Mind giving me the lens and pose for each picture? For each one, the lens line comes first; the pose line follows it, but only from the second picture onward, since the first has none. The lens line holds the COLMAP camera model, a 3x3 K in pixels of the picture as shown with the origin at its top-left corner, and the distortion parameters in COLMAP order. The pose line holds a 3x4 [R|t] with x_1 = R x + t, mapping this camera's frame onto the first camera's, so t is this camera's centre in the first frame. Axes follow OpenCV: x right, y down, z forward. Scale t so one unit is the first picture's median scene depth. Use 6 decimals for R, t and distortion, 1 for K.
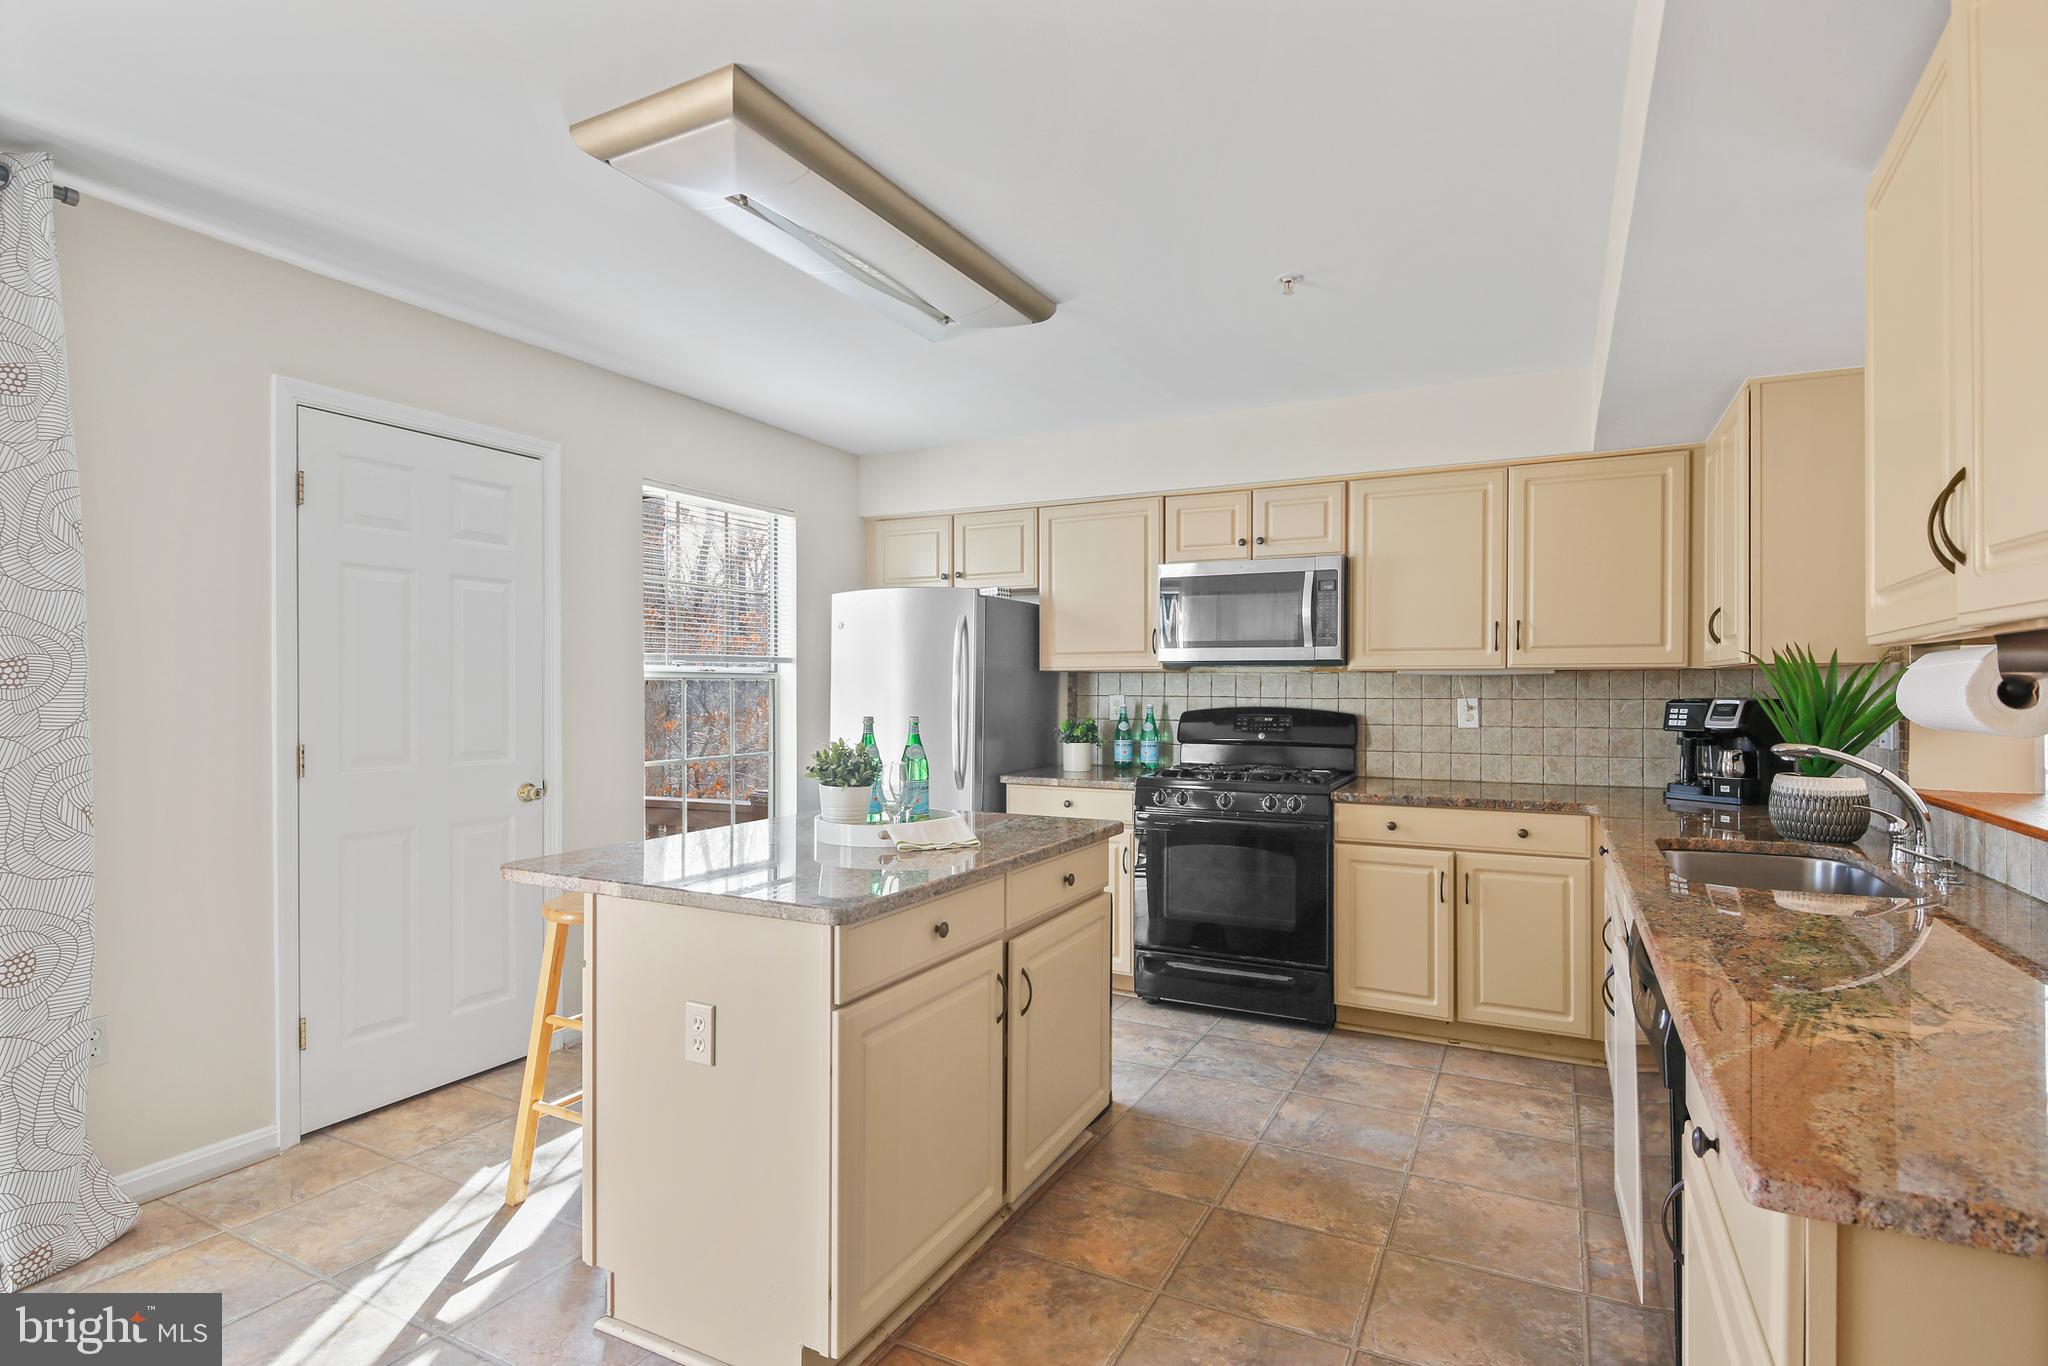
lens RADIAL K [[1011.1, 0, 1028.6], [0, 1011.1, 703.4], [0, 0, 1]] dist [-0.000528, -0.001861]
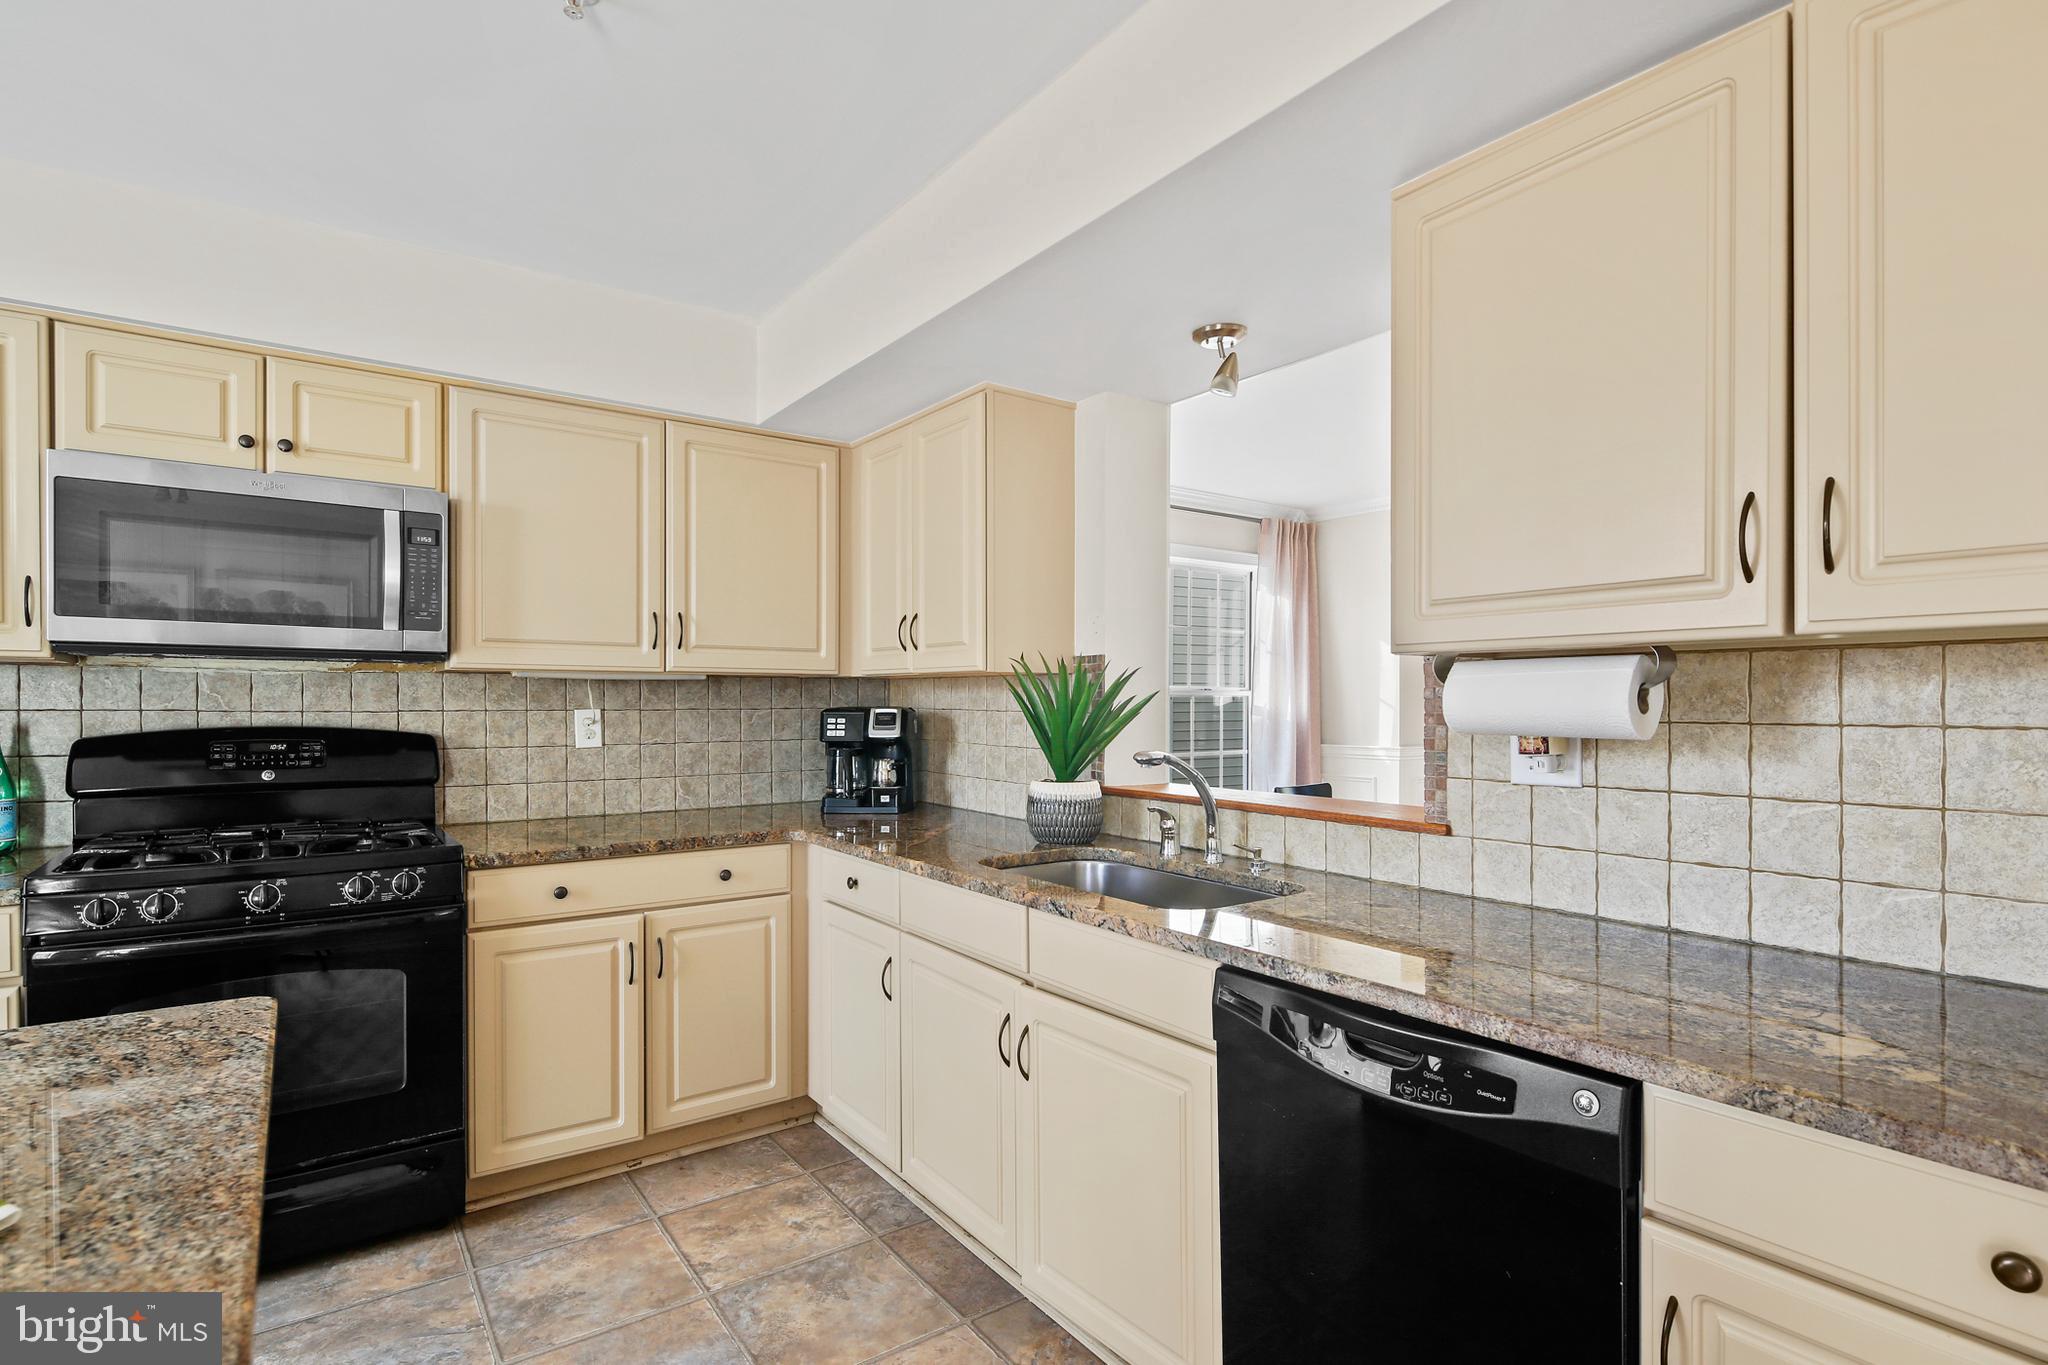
lens RADIAL K [[1004.2, 0, 1016.7], [0, 1004.2, 714.7], [0, 0, 1]] dist [0.000964, -0.000647]
pose [[0.458474, -0.012301, 0.888623, -0.115347], [0.011629, 0.999902, 0.007842, -0.003637], [-0.888632, 0.006739, 0.458572, 0.411554]]
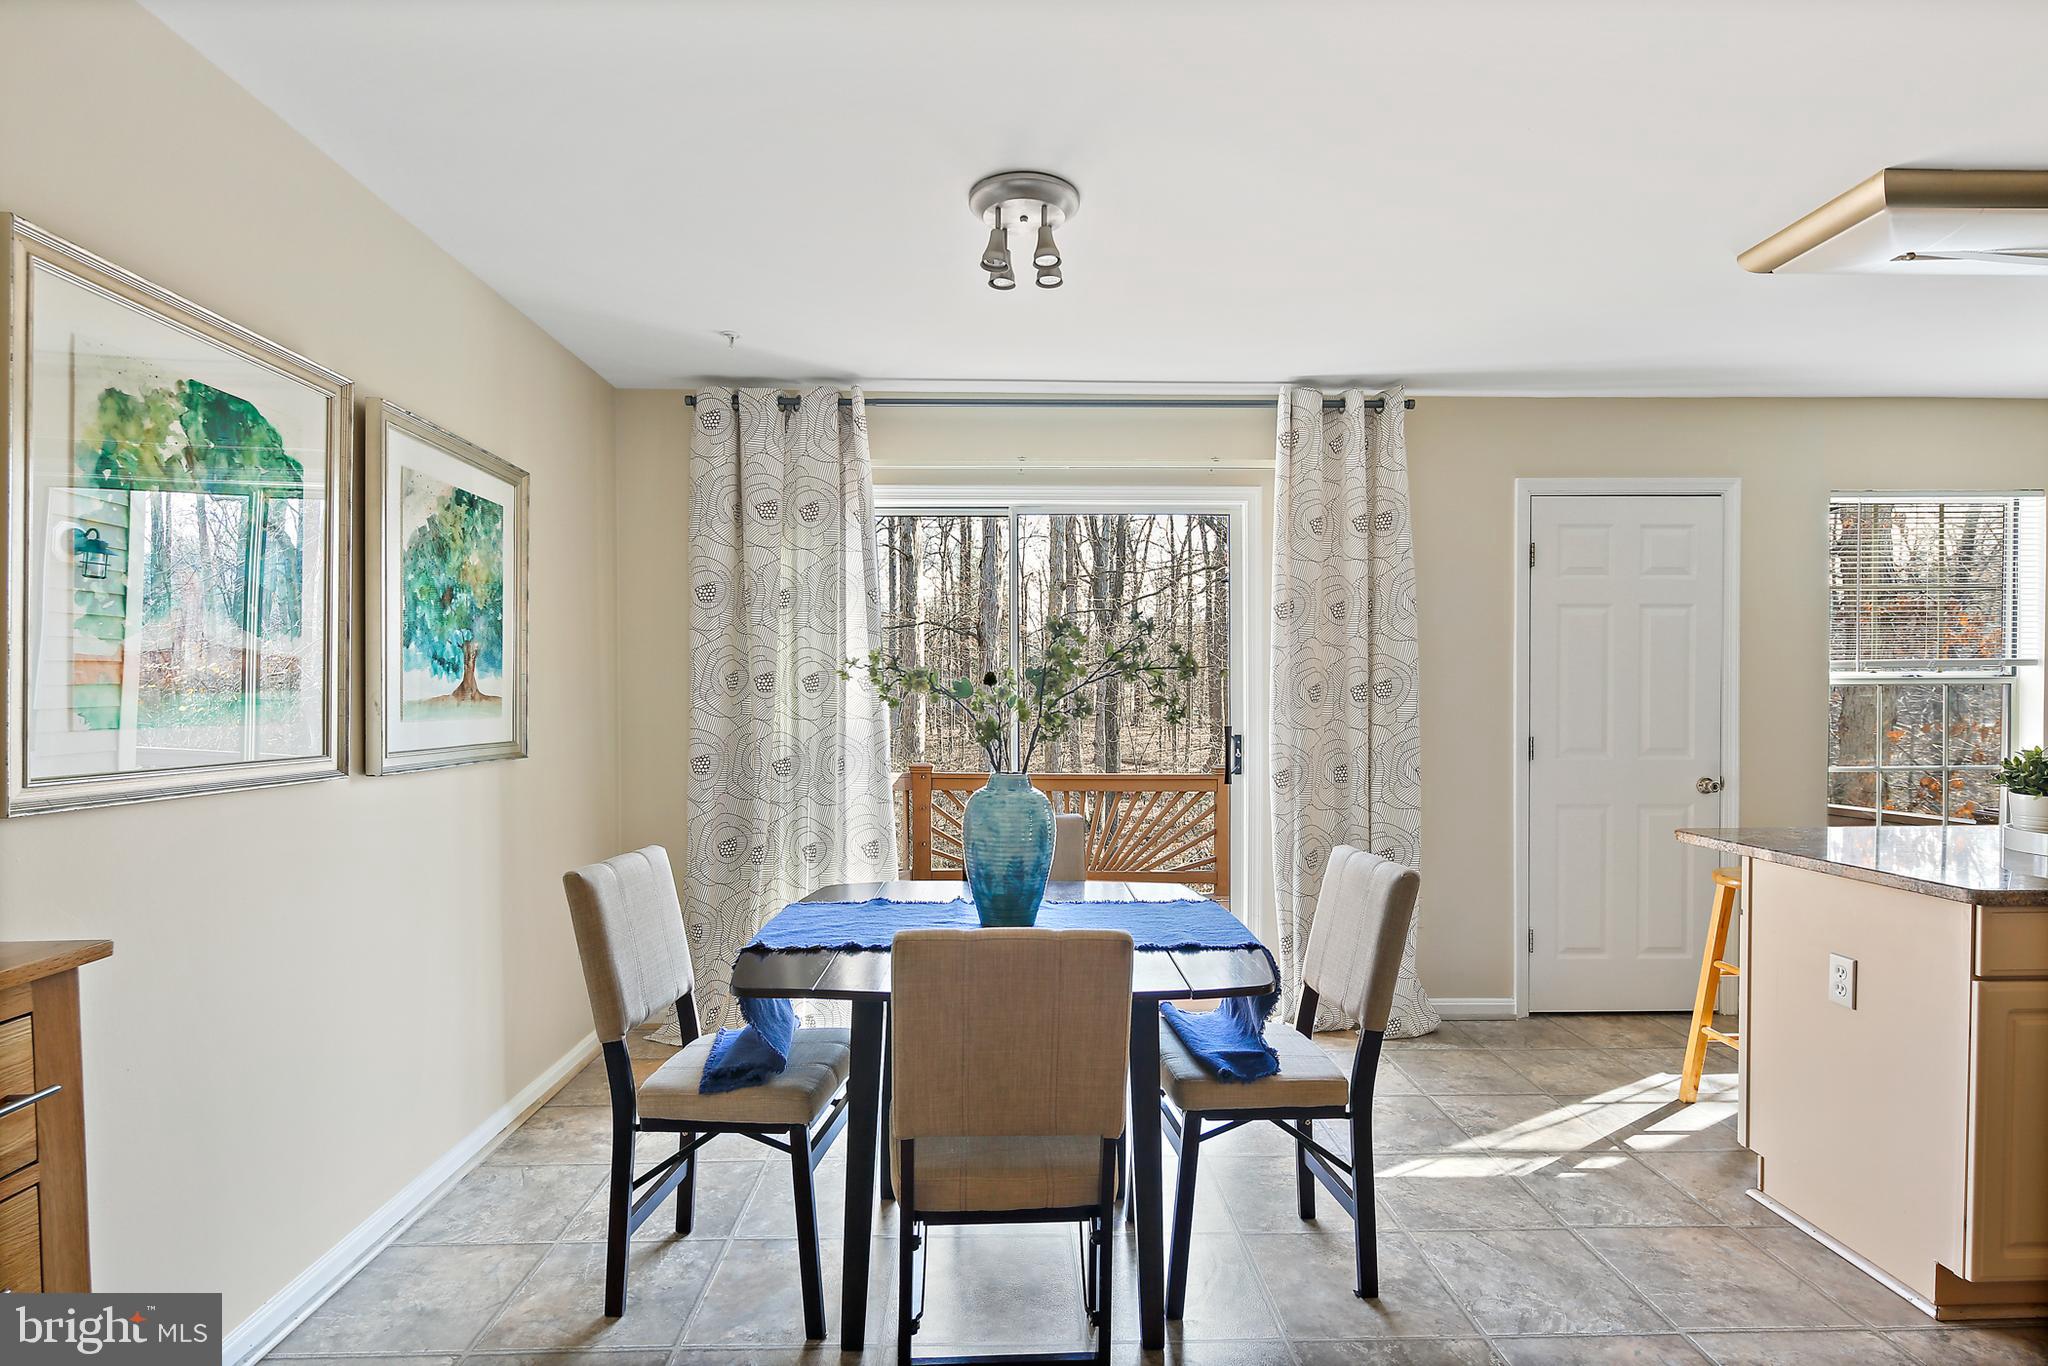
lens RADIAL K [[1011.1, 0, 1028.6], [0, 1011.1, 703.4], [0, 0, 1]] dist [-0.000528, -0.001861]
pose [[0.484842, 0.004583, -0.874590, 0.138546], [-0.008230, 0.999966, 0.000678, -0.000864], [0.874563, 0.006869, 0.484863, -0.238478]]
